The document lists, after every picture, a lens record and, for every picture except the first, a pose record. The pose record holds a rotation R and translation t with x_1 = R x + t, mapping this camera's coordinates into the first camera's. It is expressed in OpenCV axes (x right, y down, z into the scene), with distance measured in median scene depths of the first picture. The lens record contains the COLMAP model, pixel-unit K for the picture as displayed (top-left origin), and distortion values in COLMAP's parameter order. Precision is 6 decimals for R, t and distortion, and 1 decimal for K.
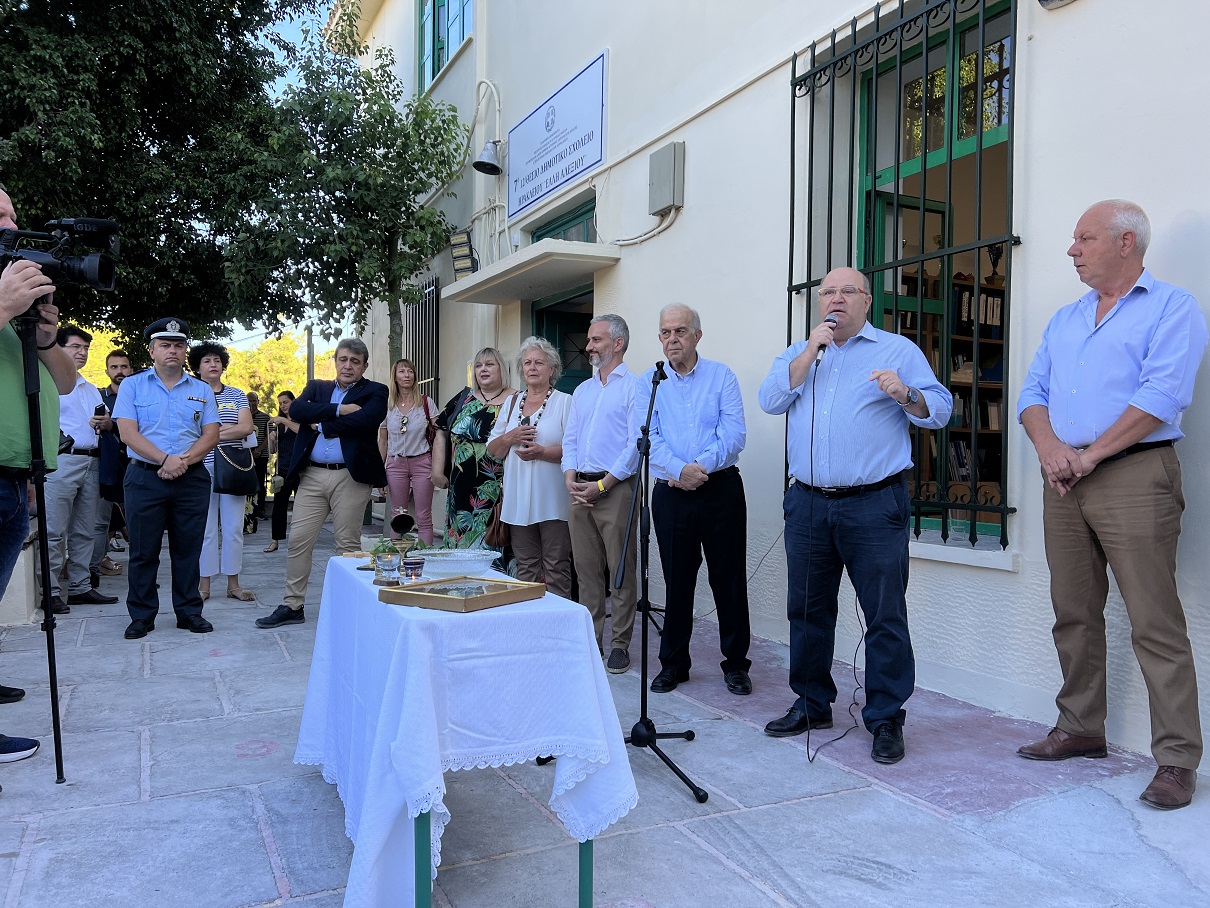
lens RADIAL K [[893.3, 0, 603.1], [0, 893.3, 460.4], [0, 0, 1]] dist [0.014479, -0.007059]
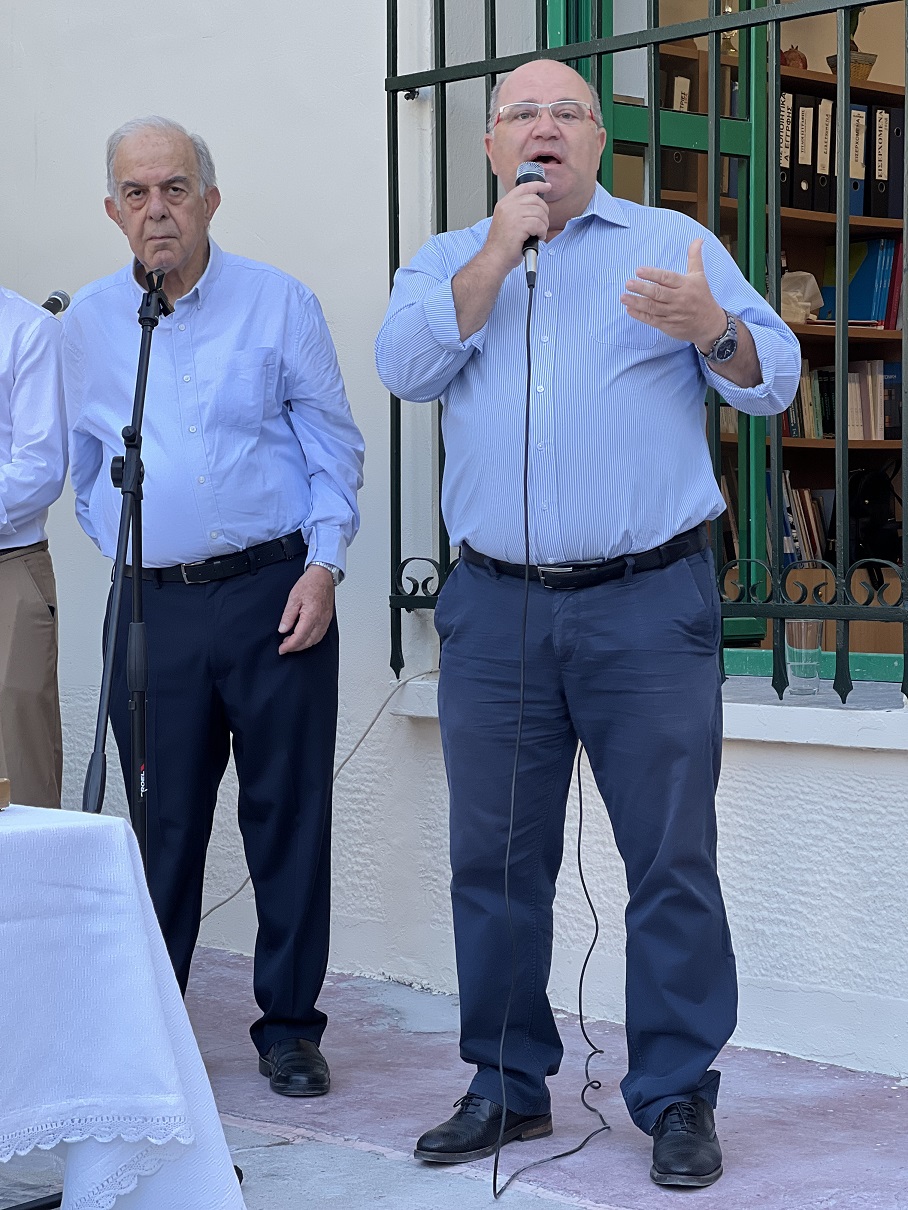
lens RADIAL K [[2729.8, 0, 454.9], [0, 2729.8, 604.7], [0, 0, 1]] dist [0.226175, 0.000000]
pose [[0.958320, -0.022975, 0.284771, -0.160151], [0.017938, 0.999633, 0.020285, 0.019361], [-0.285133, -0.014331, 0.958381, -0.244751]]
